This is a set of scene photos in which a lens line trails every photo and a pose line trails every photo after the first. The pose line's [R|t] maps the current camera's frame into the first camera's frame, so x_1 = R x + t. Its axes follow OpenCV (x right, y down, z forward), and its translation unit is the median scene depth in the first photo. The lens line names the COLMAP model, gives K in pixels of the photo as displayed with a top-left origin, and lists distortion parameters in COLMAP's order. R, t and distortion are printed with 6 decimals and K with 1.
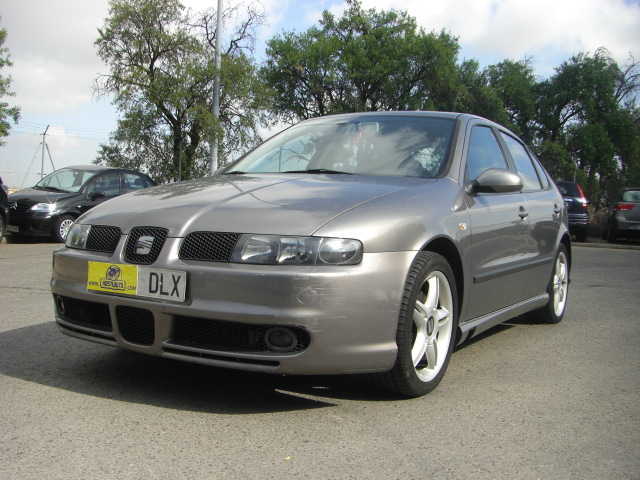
lens RADIAL K [[731.9, 0, 320.8], [0, 731.9, 240.0], [0, 0, 1]] dist [-0.141949, 0.000000]
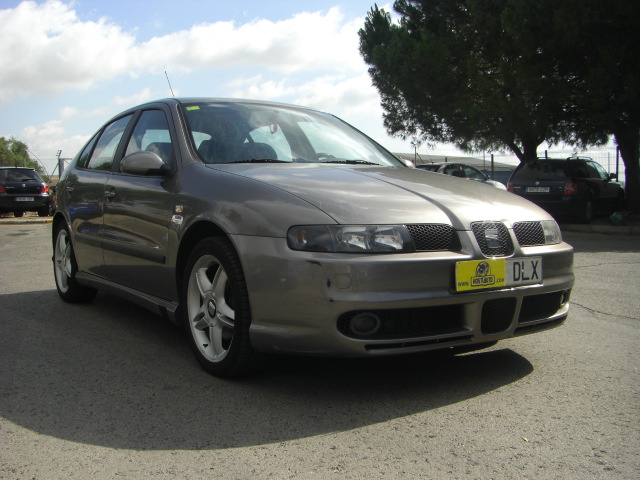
lens RADIAL K [[731.9, 0, 320.5], [0, 731.9, 238.4], [0, 0, 1]] dist [-0.141949, 0.000000]
pose [[0.399505, -0.084481, 0.912830, -1.330310], [0.048447, 0.996299, 0.071003, -0.081838], [-0.915450, 0.015857, 0.402119, 0.822192]]
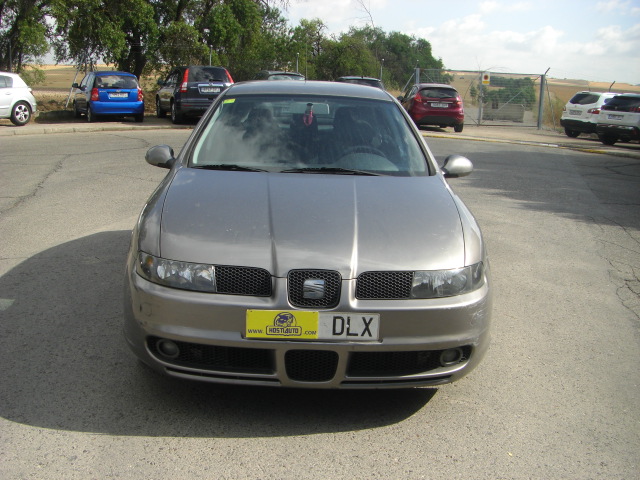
lens RADIAL K [[731.9, 0, 316.7], [0, 731.9, 240.4], [0, 0, 1]] dist [-0.141949, 0.000000]
pose [[0.832901, -0.117996, 0.540696, -0.804526], [0.009394, 0.979880, 0.199369, -0.270081], [-0.553342, -0.160975, 0.817251, 0.172009]]
